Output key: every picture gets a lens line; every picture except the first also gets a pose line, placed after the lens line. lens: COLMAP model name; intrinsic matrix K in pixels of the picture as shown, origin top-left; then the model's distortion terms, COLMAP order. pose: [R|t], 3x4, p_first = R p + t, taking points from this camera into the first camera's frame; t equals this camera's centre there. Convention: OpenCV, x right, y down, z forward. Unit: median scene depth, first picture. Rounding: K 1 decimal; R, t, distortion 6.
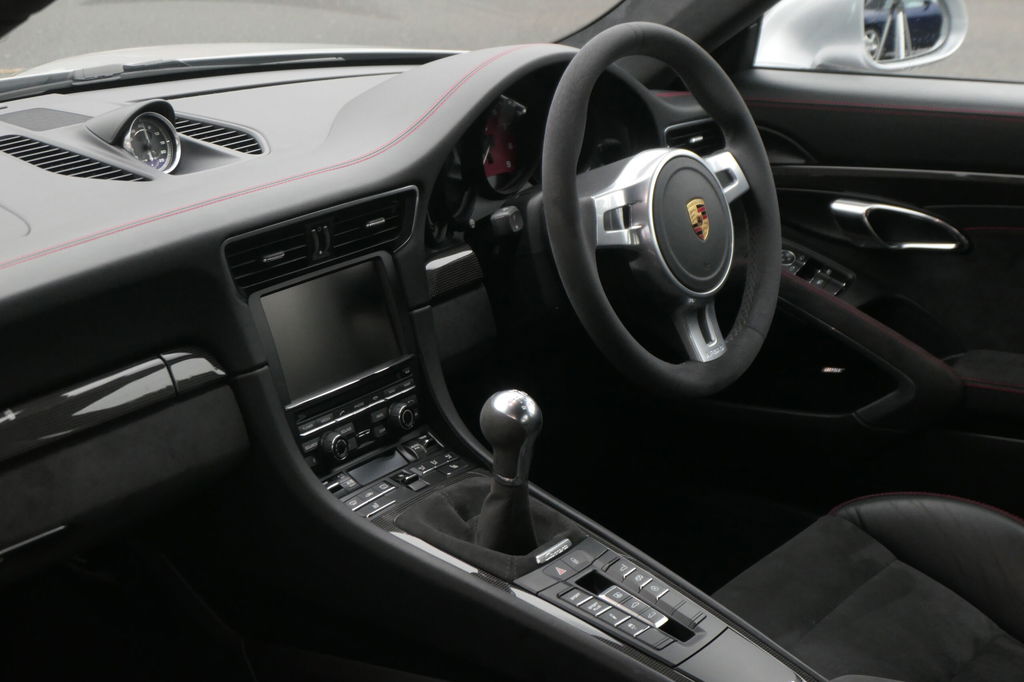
lens RADIAL K [[1752.3, 0, 509.2], [0, 1752.3, 342.6], [0, 0, 1]] dist [-0.064964, 0.000000]
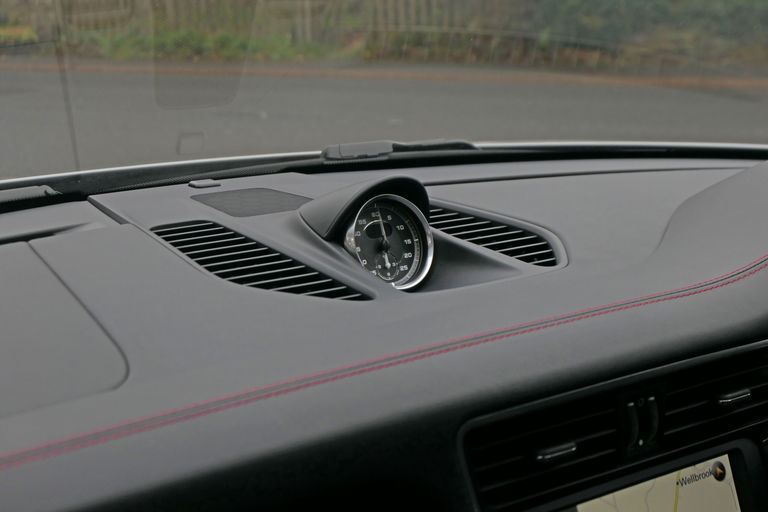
lens RADIAL K [[1314.3, 0, 381.9], [0, 1314.3, 254.1], [0, 0, 1]] dist [-0.064964, 0.000000]
pose [[0.955647, 0.045821, -0.290927, -0.062414], [-0.078838, 0.991573, -0.102795, -0.057826], [0.283765, 0.121172, 0.951207, 0.524411]]
